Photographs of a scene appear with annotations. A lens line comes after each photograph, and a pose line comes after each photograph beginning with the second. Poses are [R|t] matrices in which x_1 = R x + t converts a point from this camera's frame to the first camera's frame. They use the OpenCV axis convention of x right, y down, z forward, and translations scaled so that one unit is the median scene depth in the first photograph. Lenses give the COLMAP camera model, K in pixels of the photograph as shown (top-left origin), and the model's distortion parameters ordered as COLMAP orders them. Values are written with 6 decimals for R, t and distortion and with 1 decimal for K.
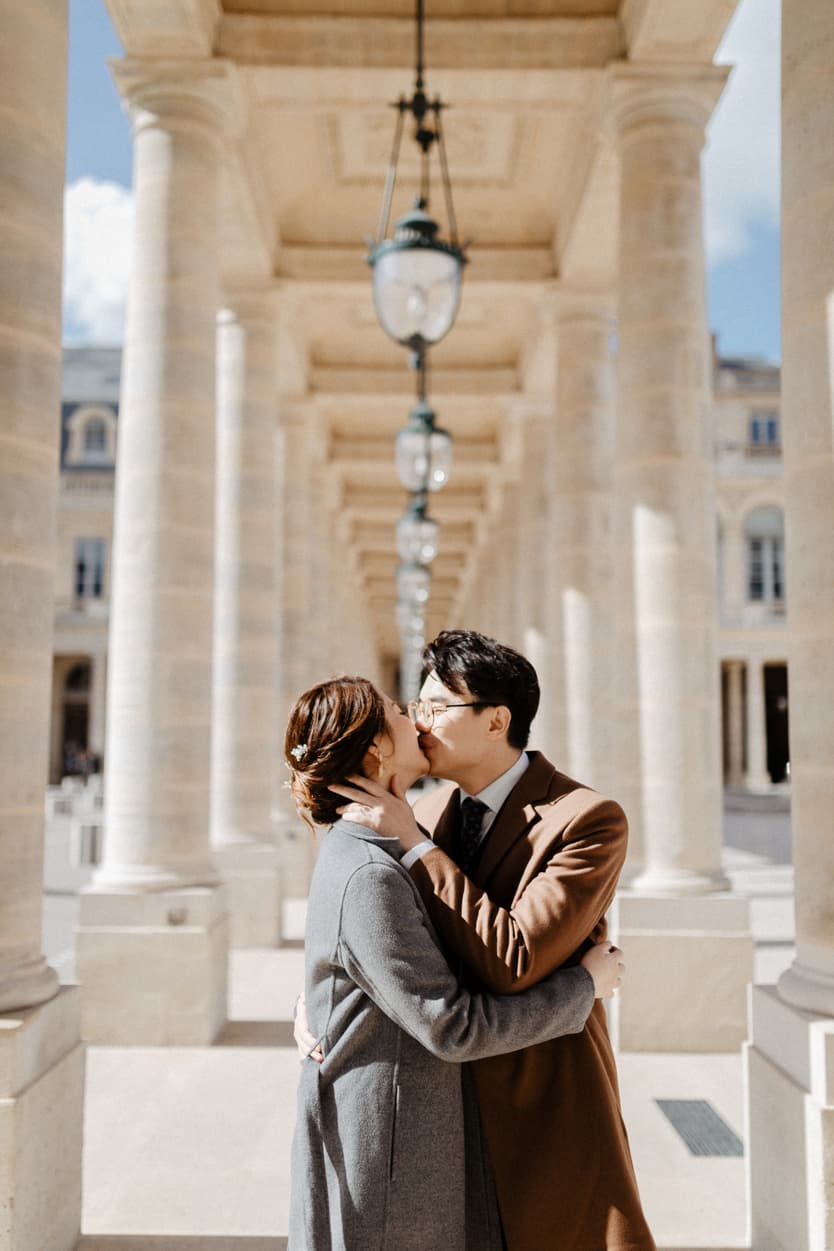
lens RADIAL K [[1236.4, 0, 390.4], [0, 1236.4, 626.8], [0, 0, 1]] dist [-0.003456, -0.003740]
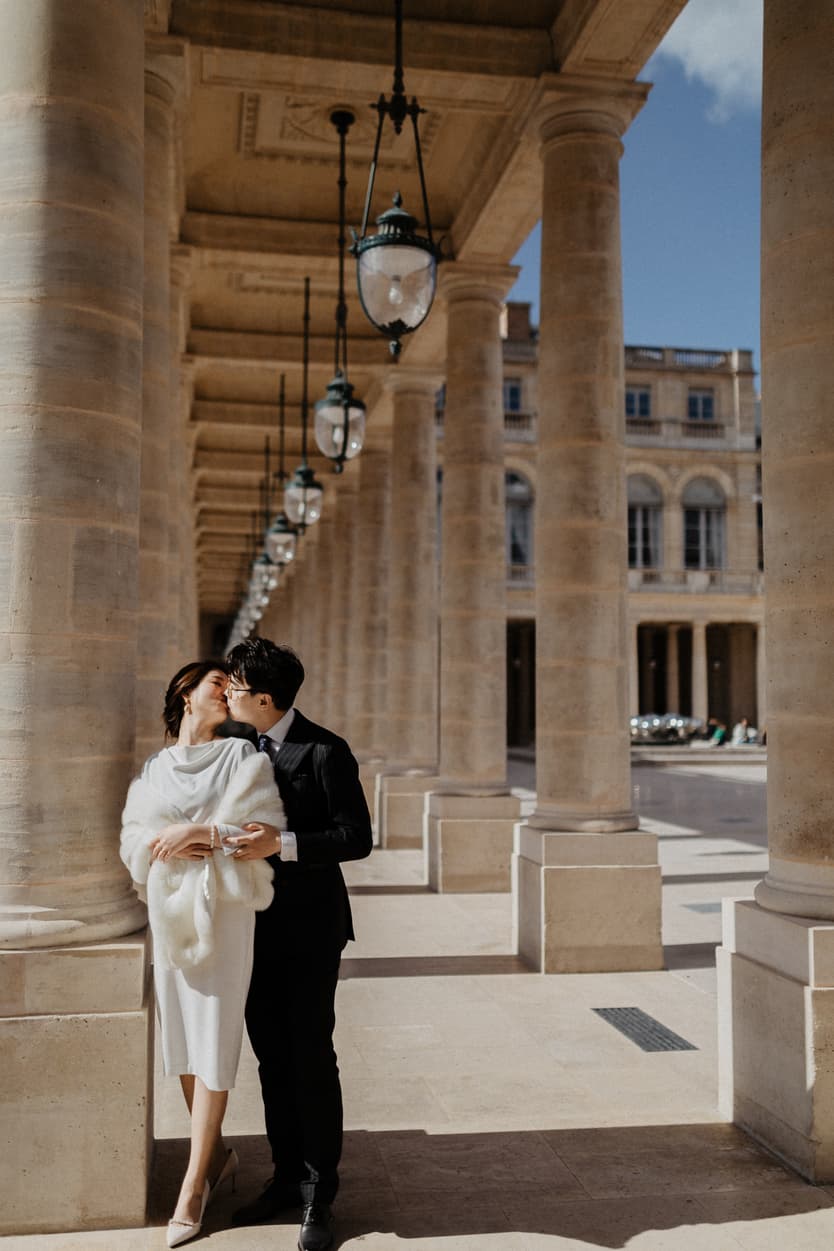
lens RADIAL K [[1227.8, 0, 417.0], [0, 1227.8, 625.5], [0, 0, 1]] dist [-0.012276, 0.002898]
pose [[0.983659, 0.004865, 0.179977, -0.120953], [-0.011038, 0.999384, 0.033314, -0.005144], [-0.179704, -0.034757, 0.983106, -0.055964]]
